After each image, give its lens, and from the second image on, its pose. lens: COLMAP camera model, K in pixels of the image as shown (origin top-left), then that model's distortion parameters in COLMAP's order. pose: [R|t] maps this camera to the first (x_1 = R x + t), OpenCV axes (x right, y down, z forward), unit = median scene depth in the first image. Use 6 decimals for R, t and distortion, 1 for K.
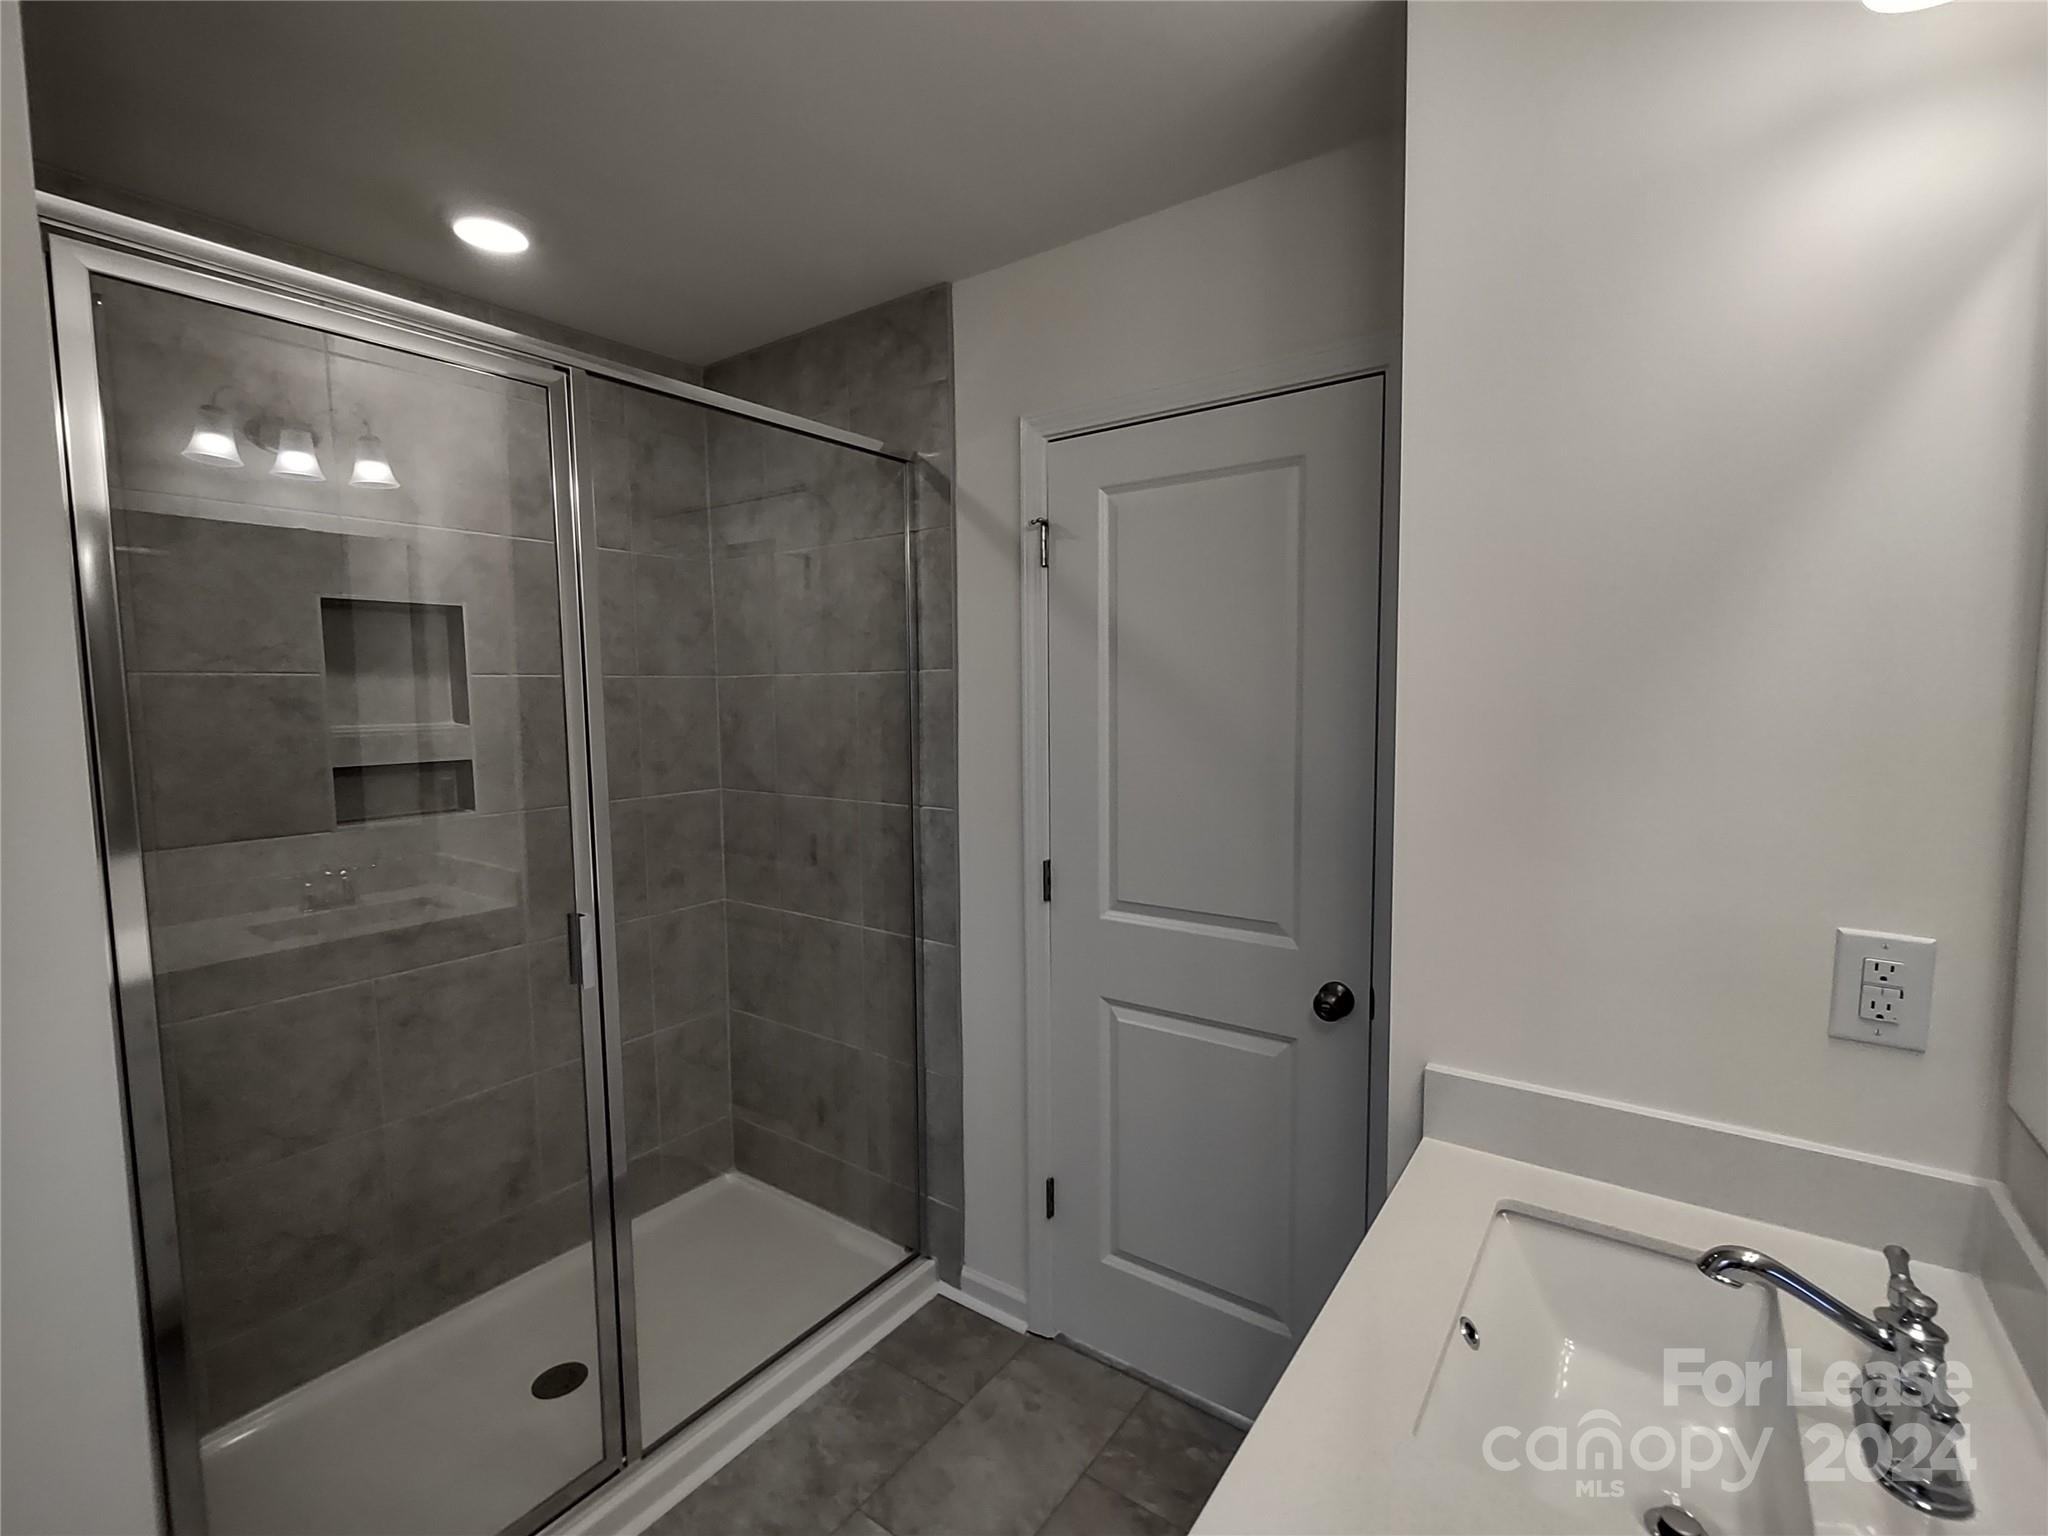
lens RADIAL K [[928.4, 0, 1027.9], [0, 928.4, 766.7], [0, 0, 1]] dist [-0.001897, 0.000748]
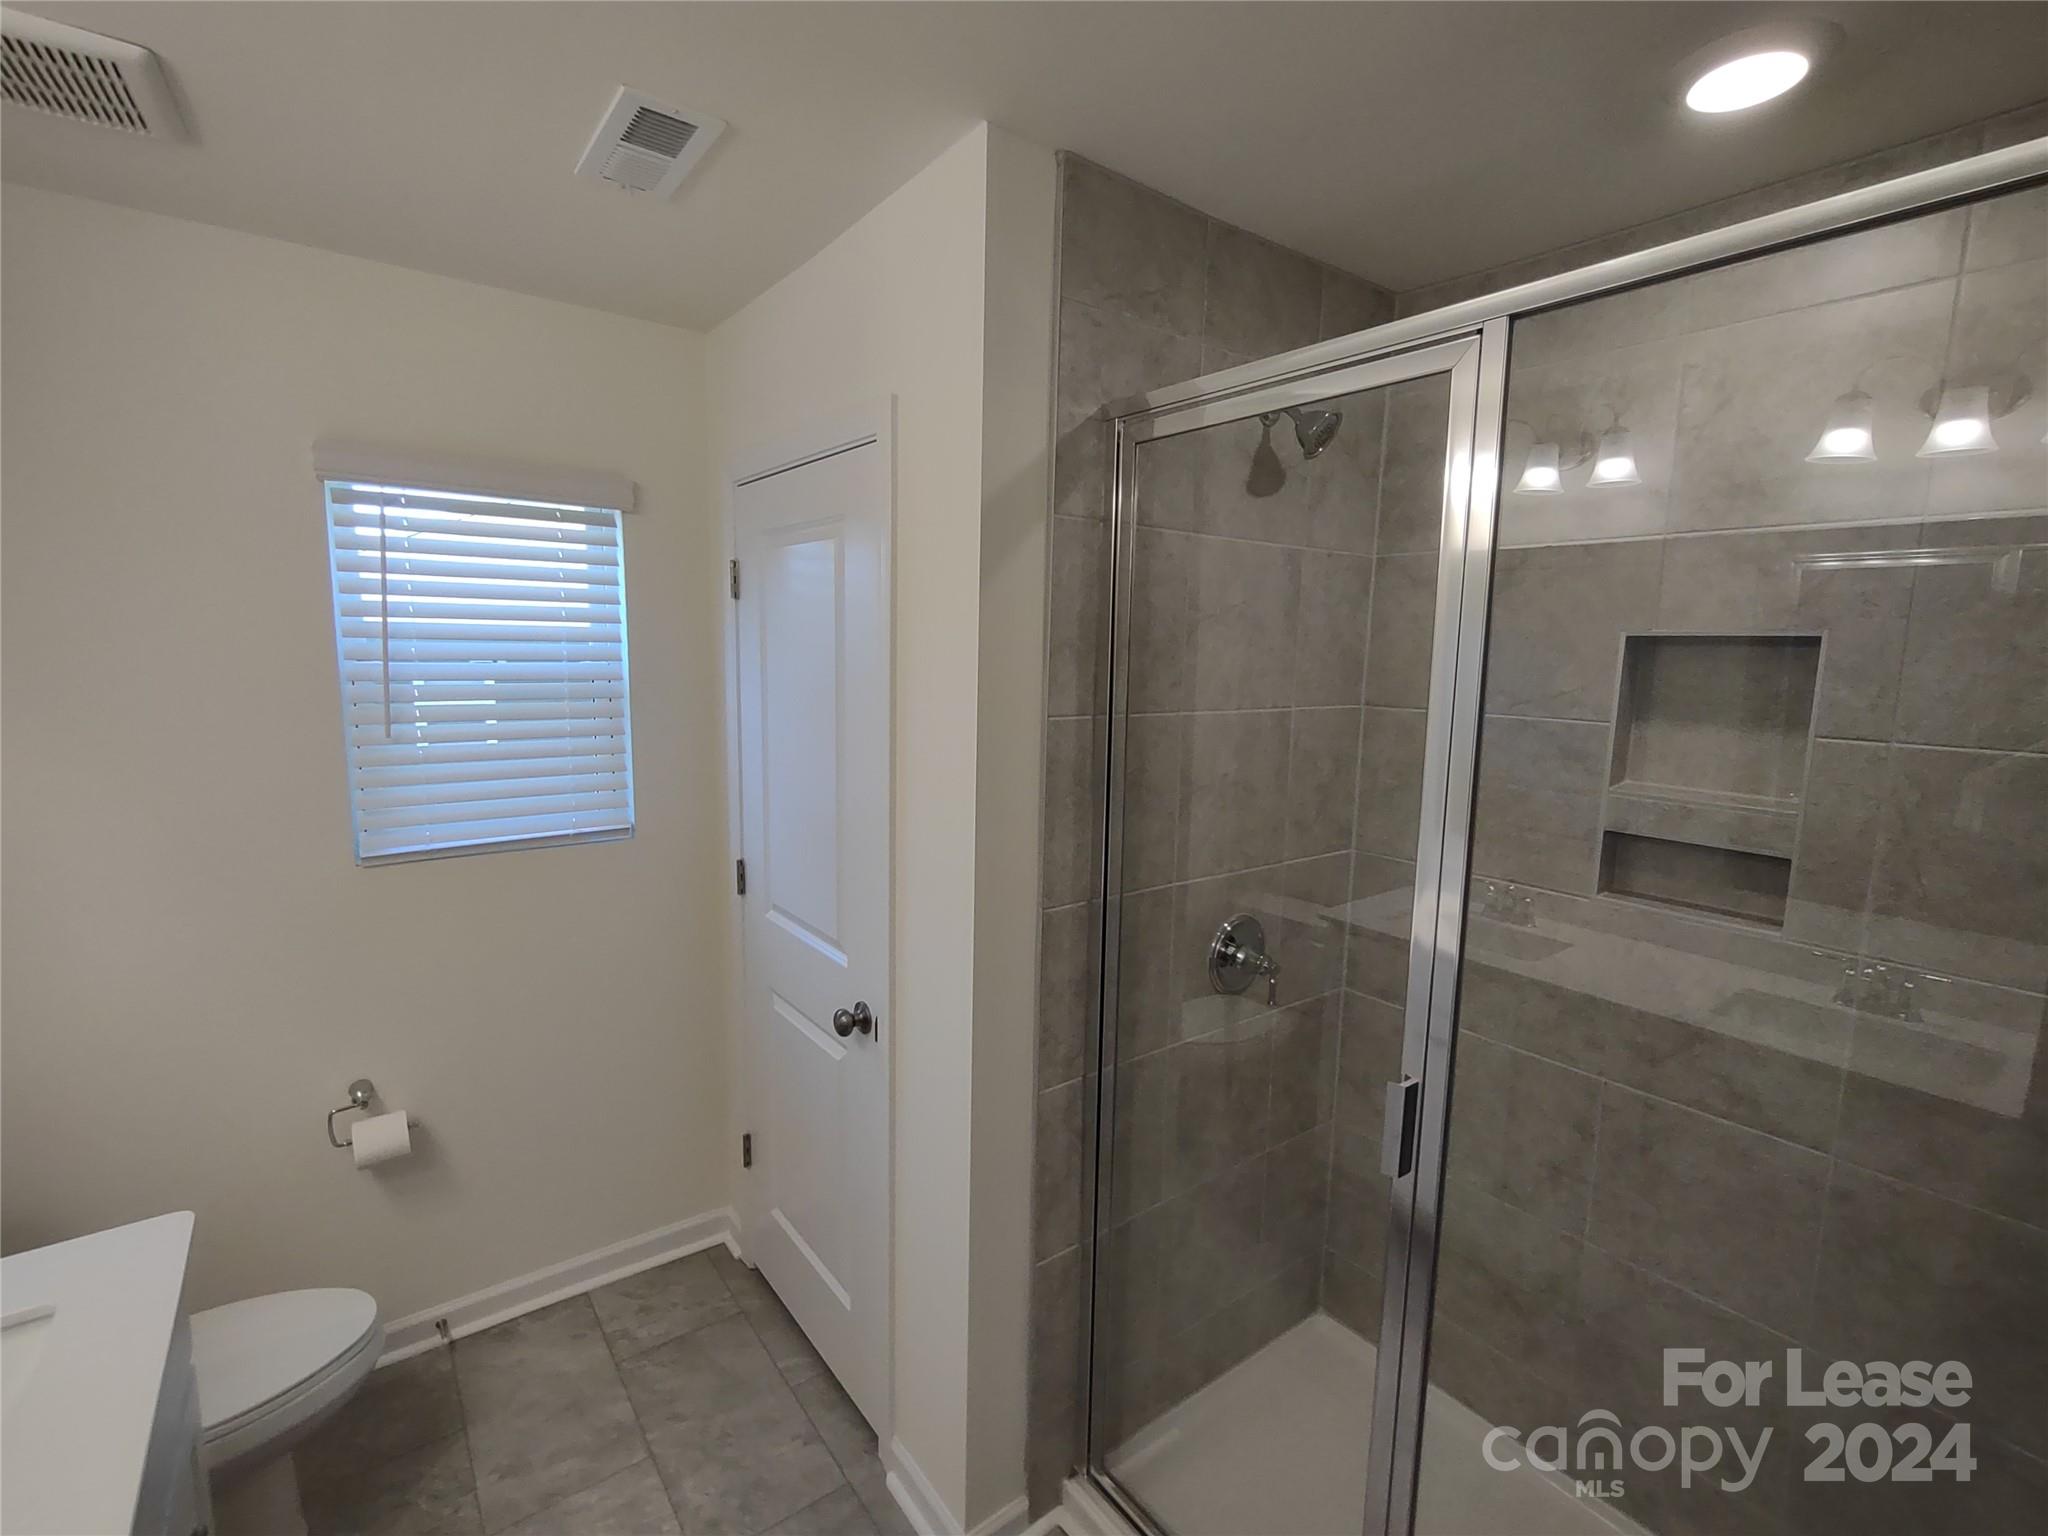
lens RADIAL K [[915.6, 0, 1034.7], [0, 915.6, 769.9], [0, 0, 1]] dist [-0.002211, 0.000315]
pose [[-0.283181, 0.126683, -0.950663, 0.219282], [-0.102133, 0.981618, 0.161231, -0.138550], [0.953613, 0.142752, -0.265037, 0.704935]]
